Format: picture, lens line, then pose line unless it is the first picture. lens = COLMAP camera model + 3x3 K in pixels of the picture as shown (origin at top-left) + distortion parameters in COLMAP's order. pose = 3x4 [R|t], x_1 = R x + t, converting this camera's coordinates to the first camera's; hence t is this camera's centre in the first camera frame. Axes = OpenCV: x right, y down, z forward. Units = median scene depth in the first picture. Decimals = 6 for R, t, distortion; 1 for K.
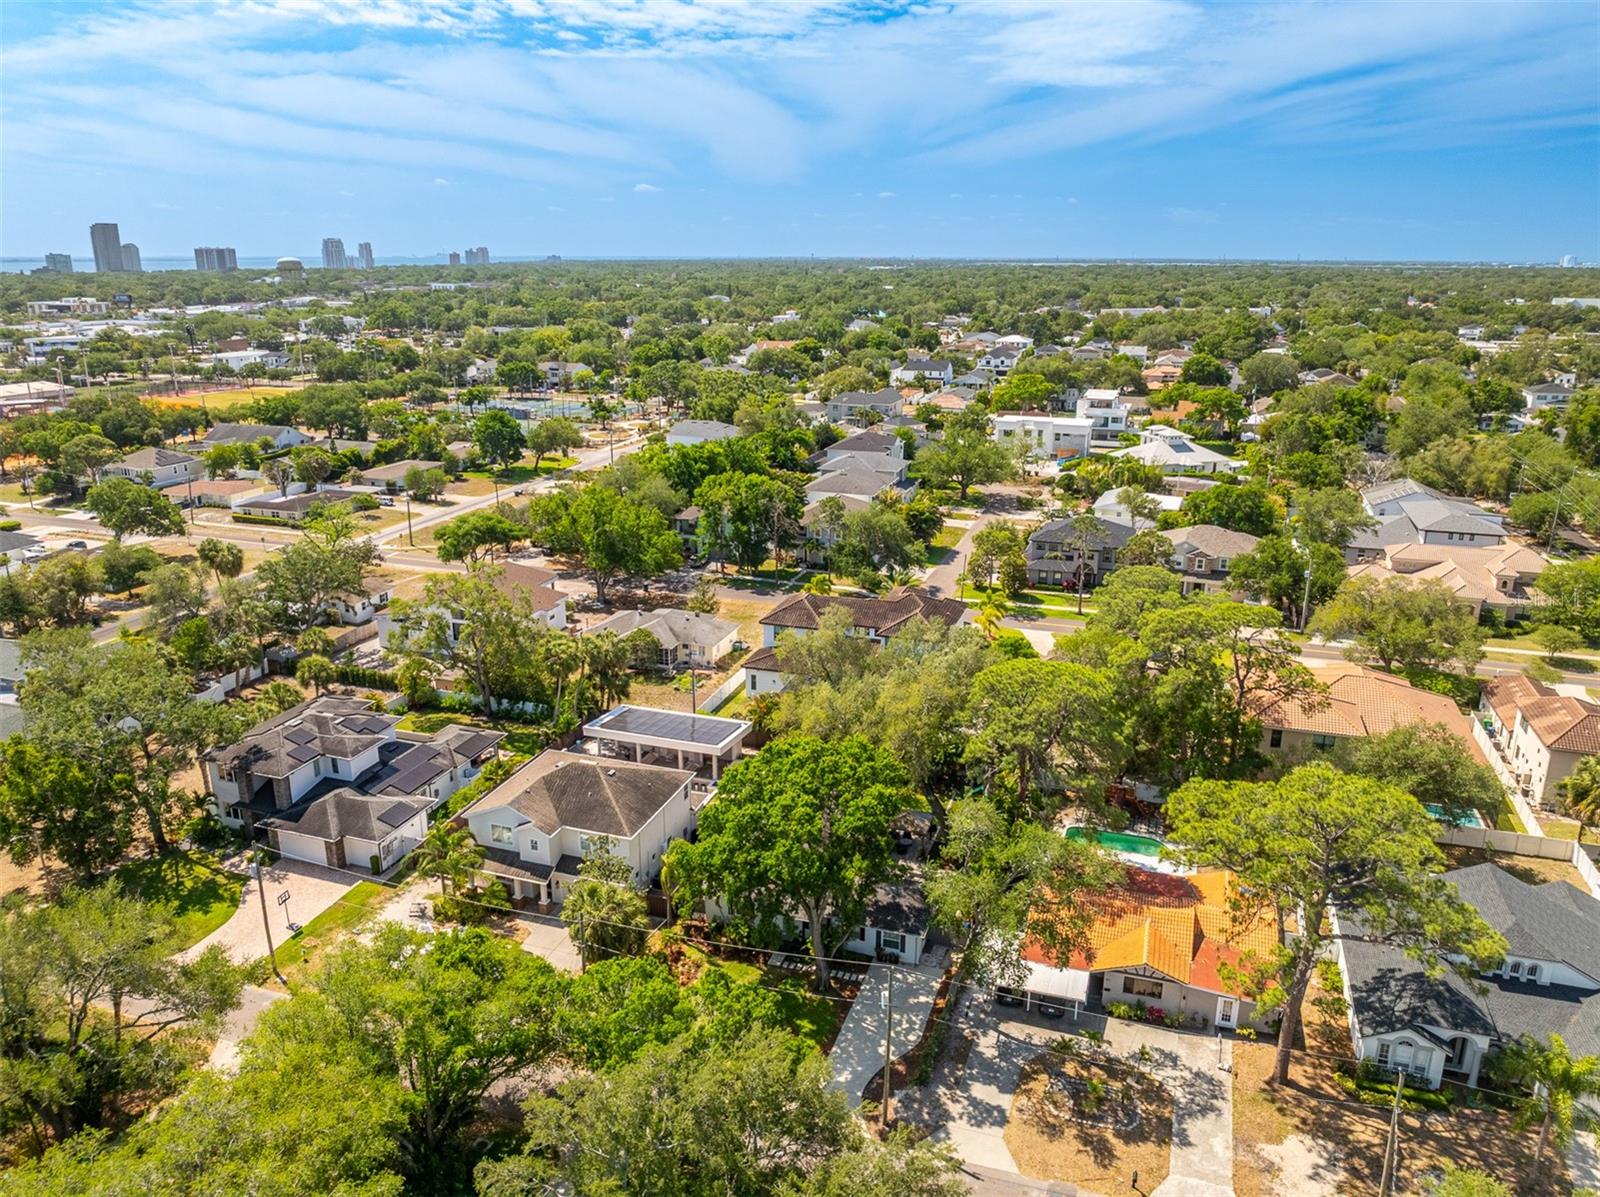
lens RADIAL K [[1120.2, 0, 755.1], [0, 1120.2, 649.3], [0, 0, 1]] dist [-0.023301, 0.009573]
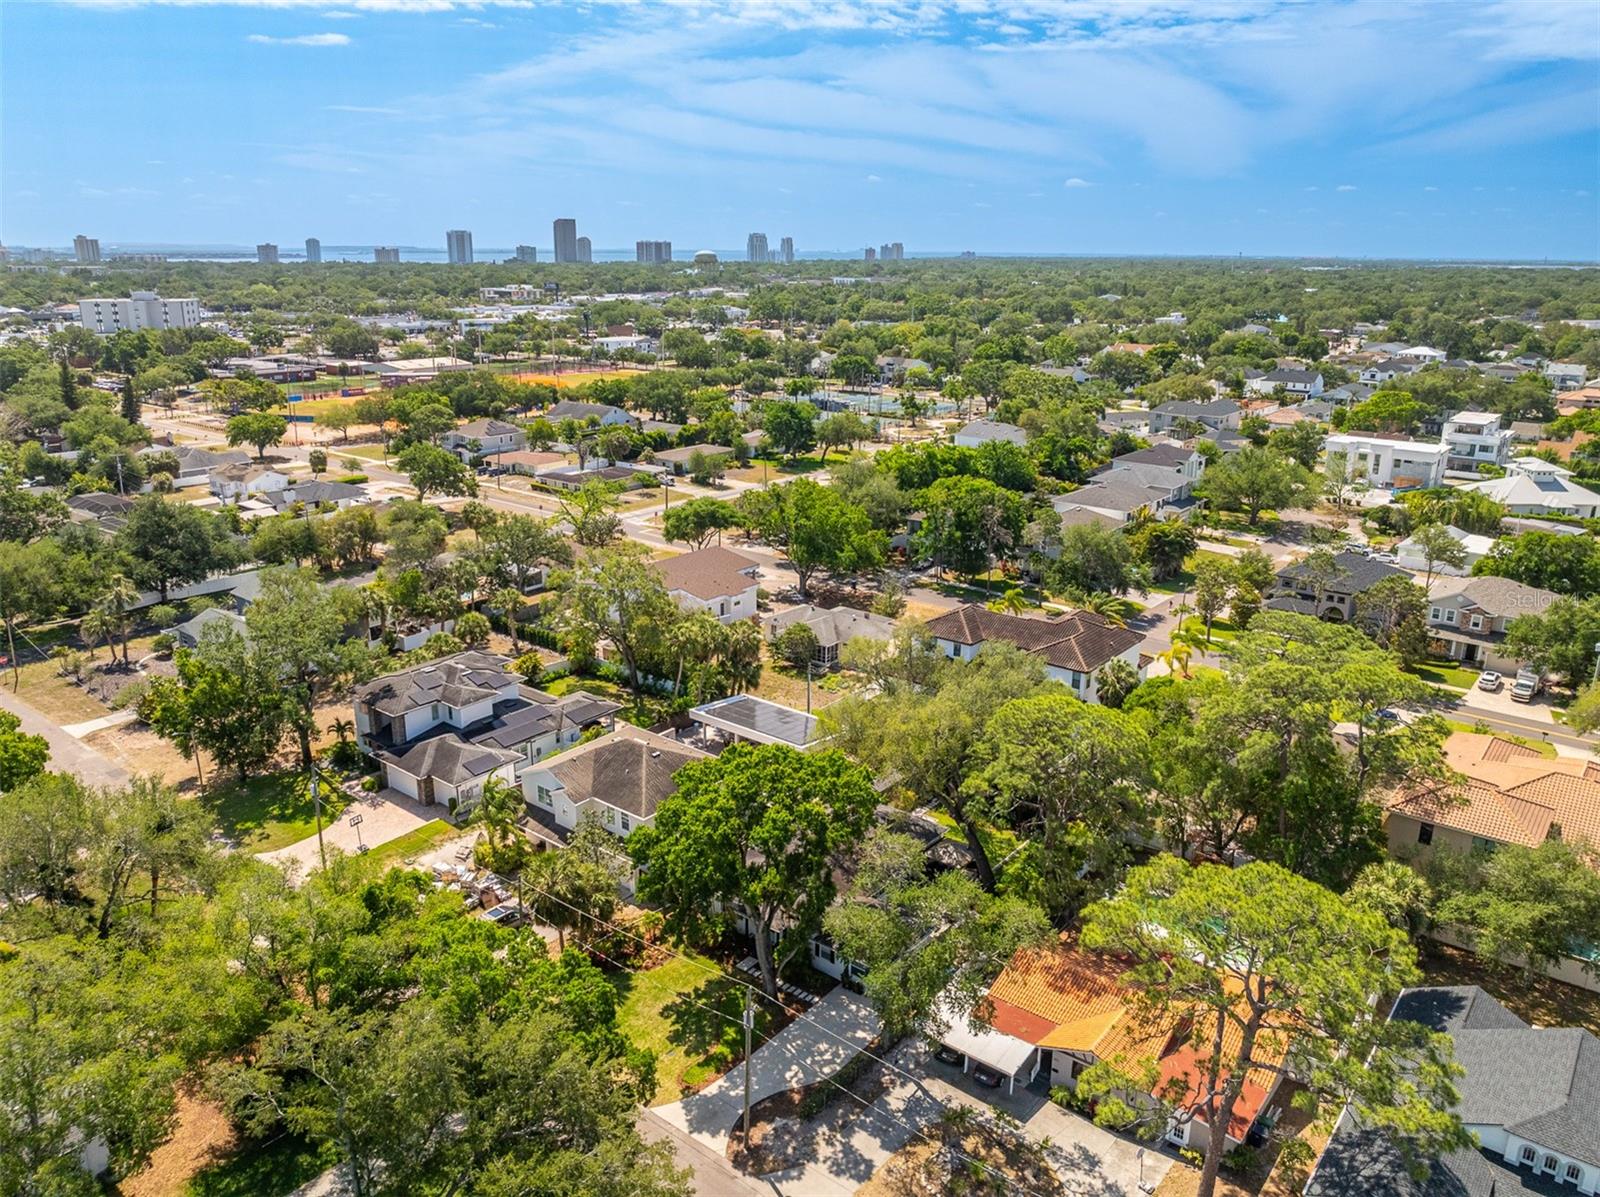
lens RADIAL K [[1120.2, 0, 769.3], [0, 1120.2, 648.1], [0, 0, 1]] dist [-0.023301, 0.009573]
pose [[0.941408, 0.117397, -0.316179, 0.106344], [-0.116727, 0.992939, 0.021127, -0.007739], [0.316427, 0.017018, 0.948464, 0.021265]]
